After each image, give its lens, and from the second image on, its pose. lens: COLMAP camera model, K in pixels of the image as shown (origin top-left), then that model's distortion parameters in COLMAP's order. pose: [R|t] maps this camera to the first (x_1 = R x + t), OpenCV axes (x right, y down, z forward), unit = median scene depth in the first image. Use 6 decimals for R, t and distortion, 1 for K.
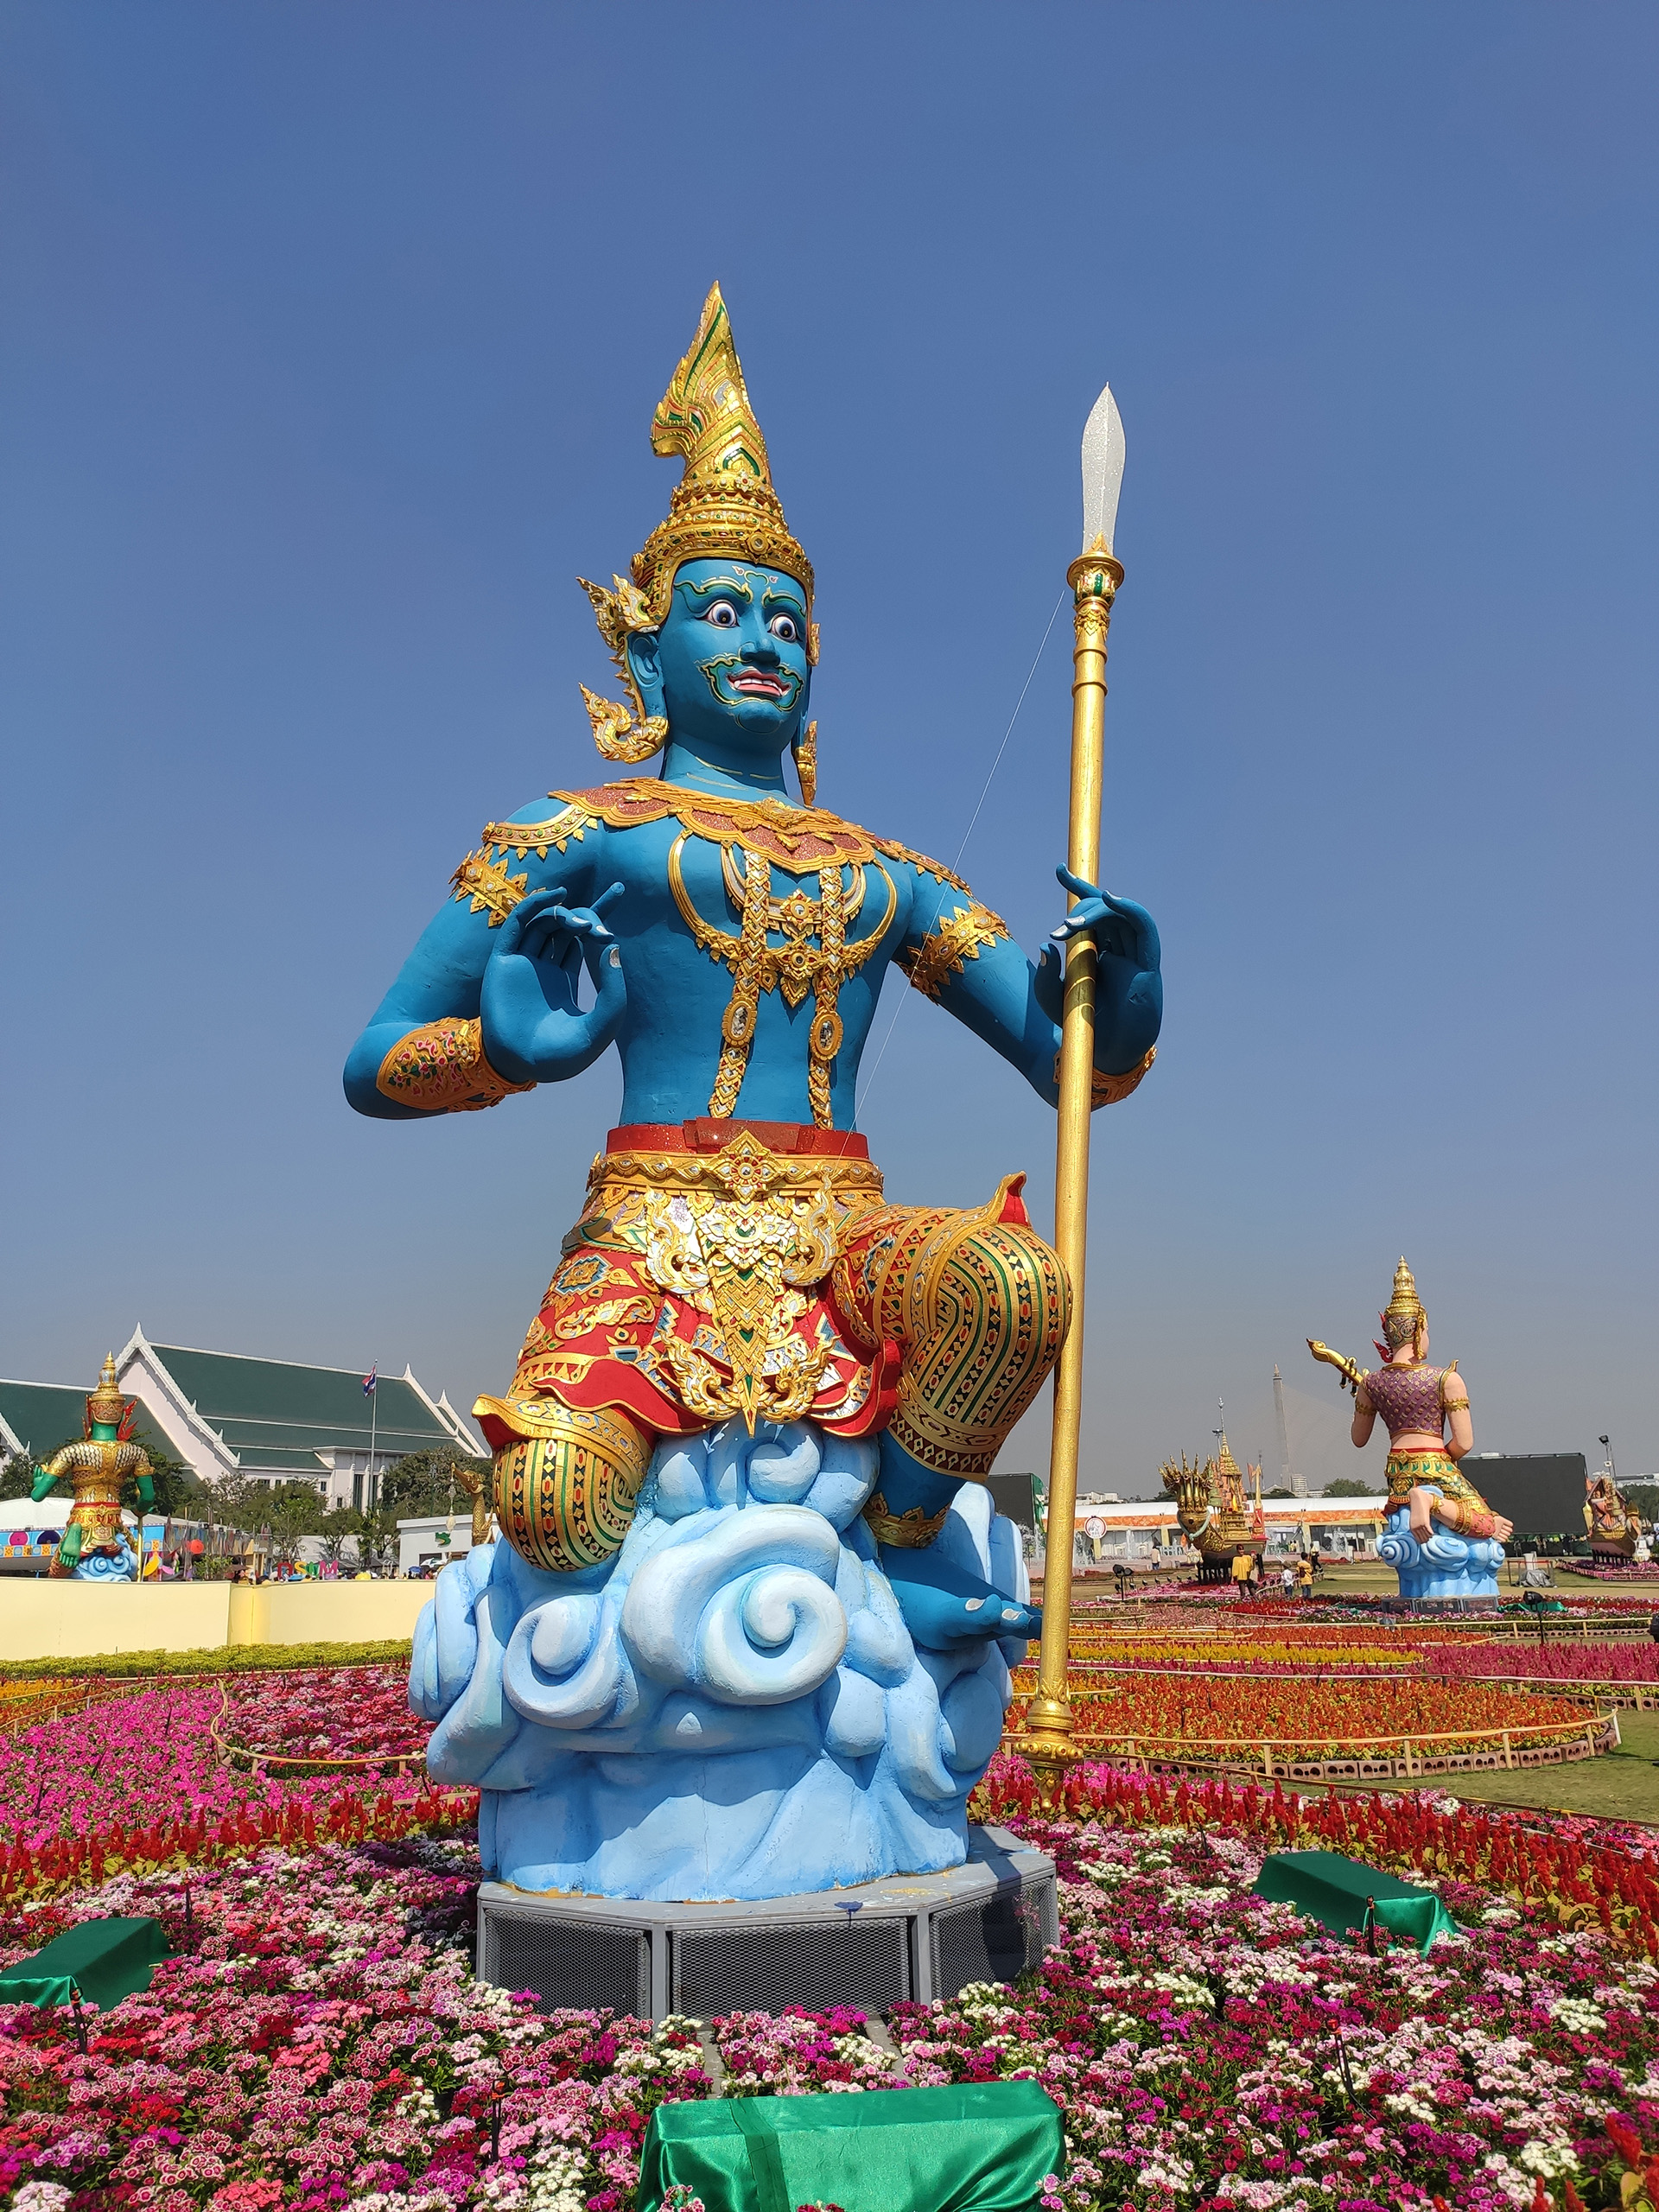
lens RADIAL K [[1667.3, 0, 830.2], [0, 1667.3, 1091.9], [0, 0, 1]] dist [0.022858, -0.017378]
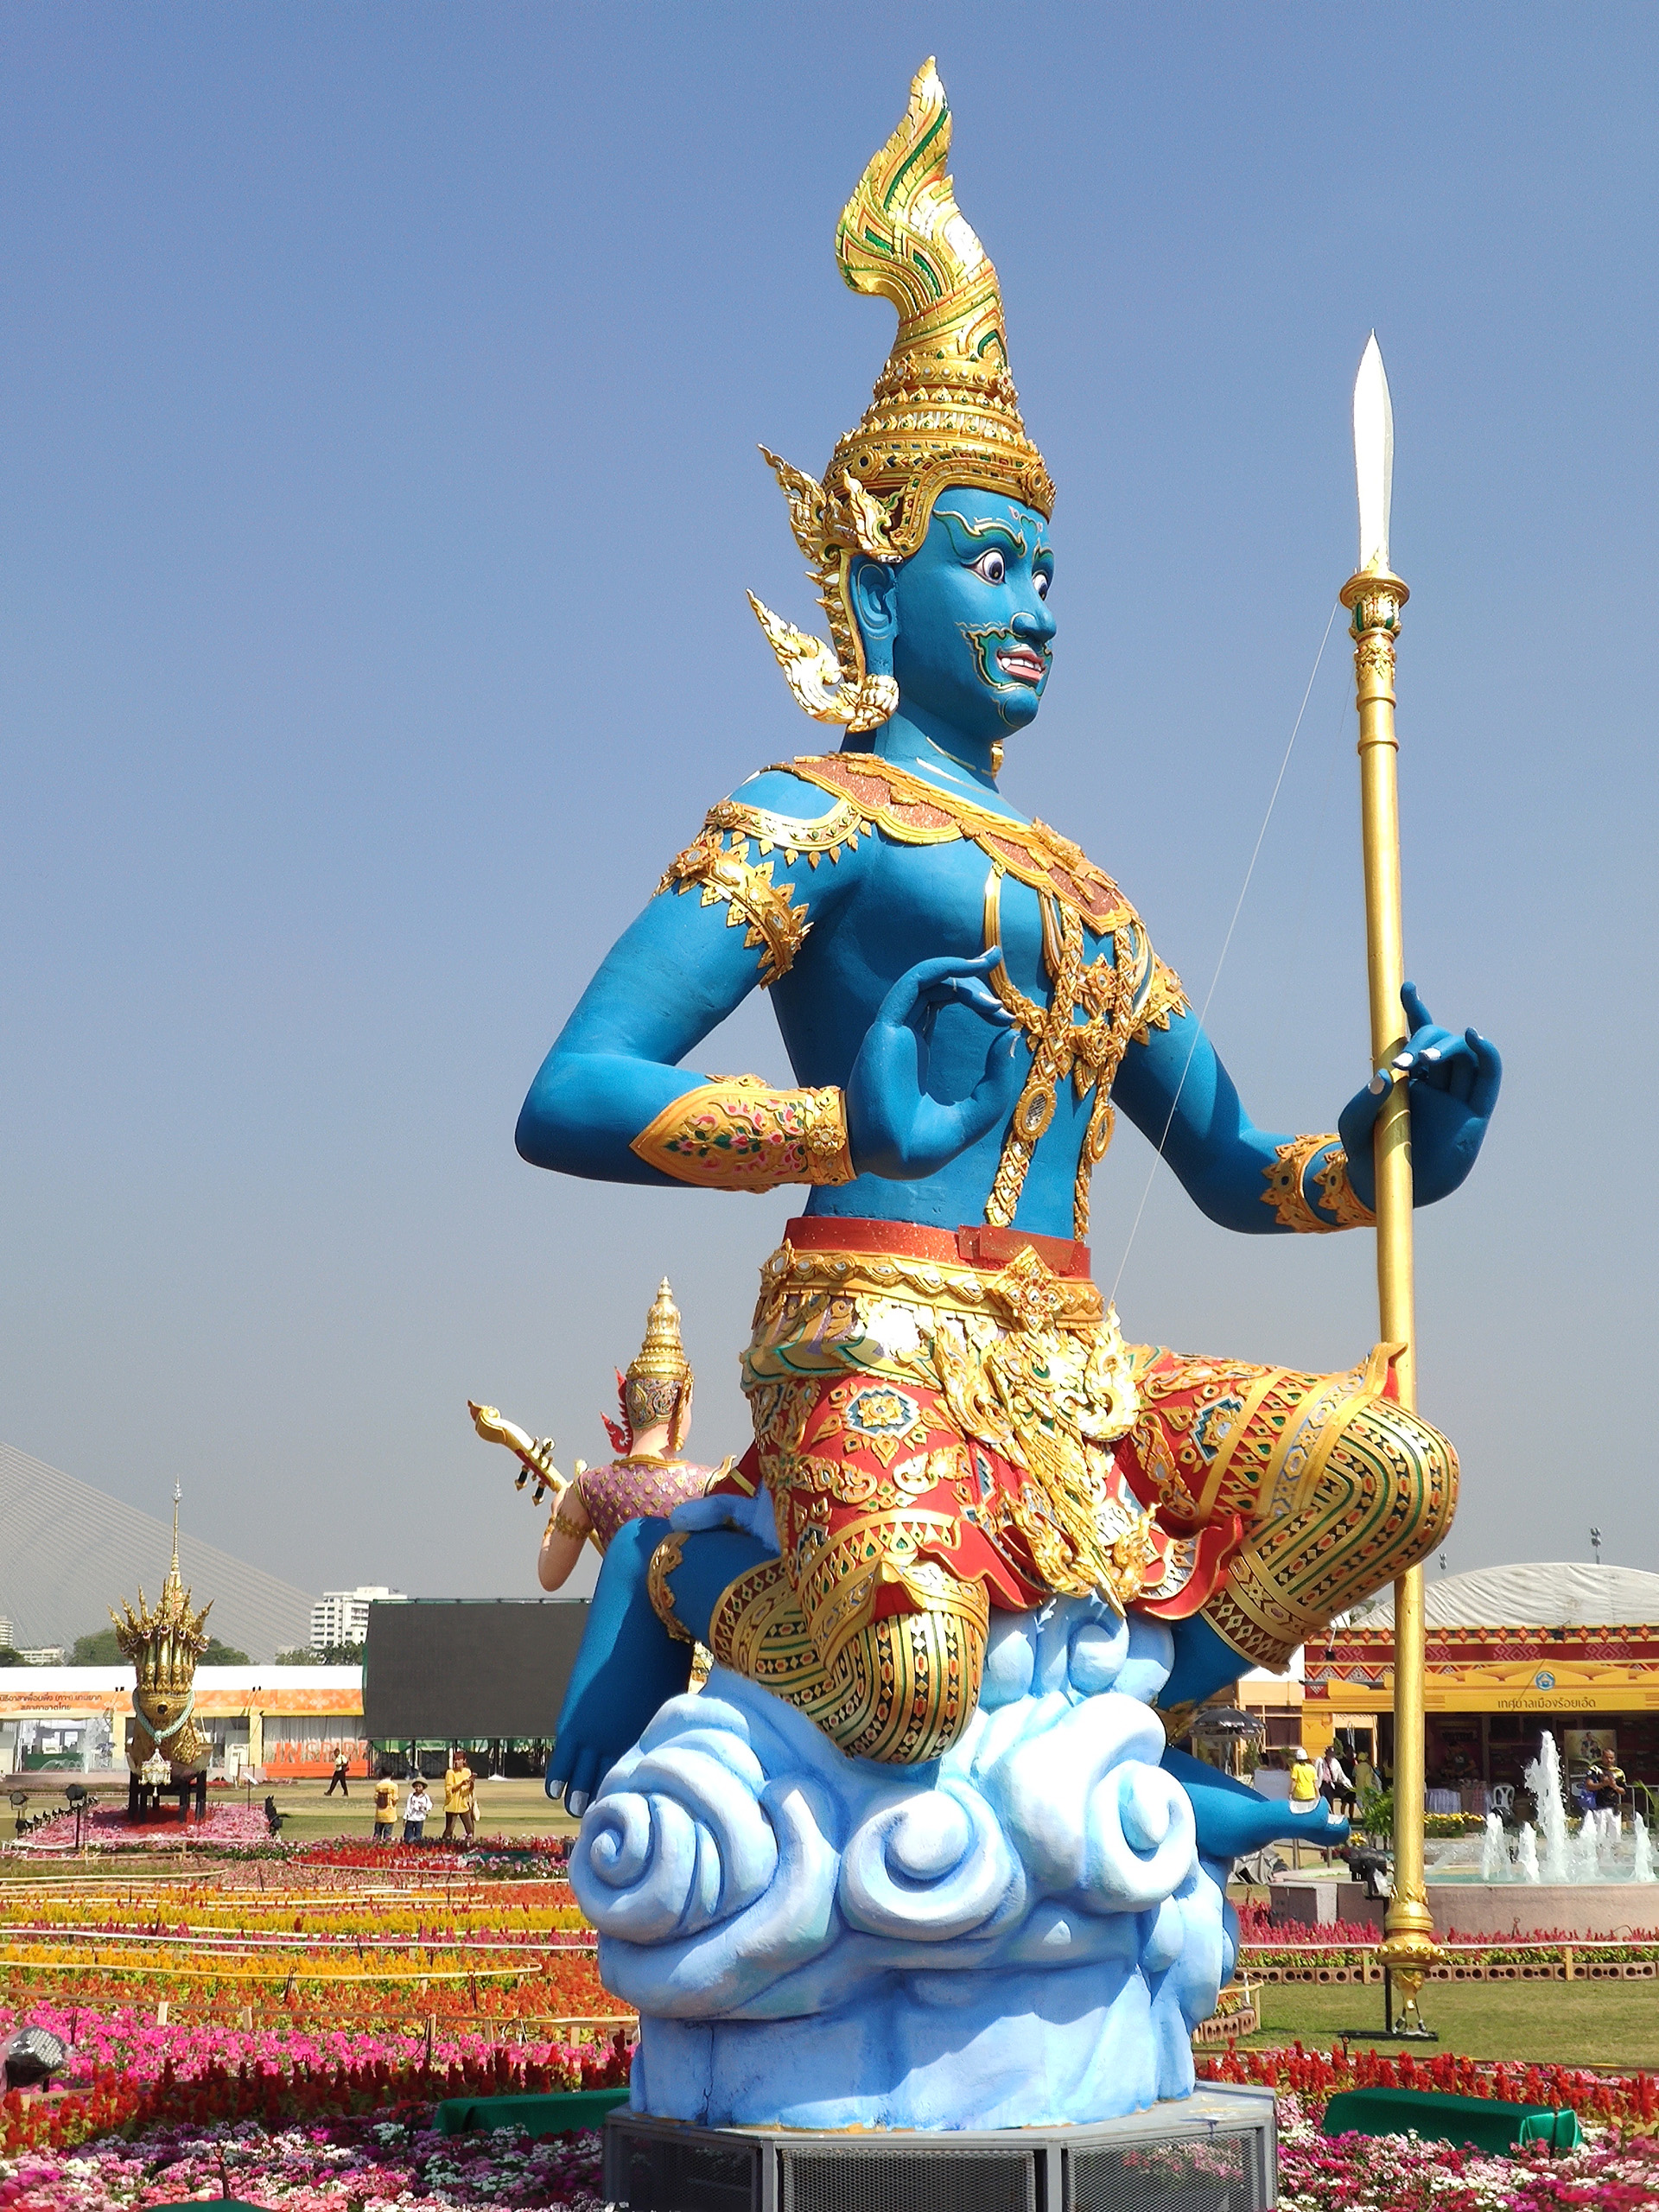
lens RADIAL K [[3365.0, 0, 828.7], [0, 3365.0, 1110.5], [0, 0, 1]] dist [0.018384, 0.000000]
pose [[0.876522, 0.106922, 0.469336, -0.963021], [-0.142656, 0.988917, 0.041132, -0.100754], [-0.459737, -0.103006, 0.882061, -0.432578]]
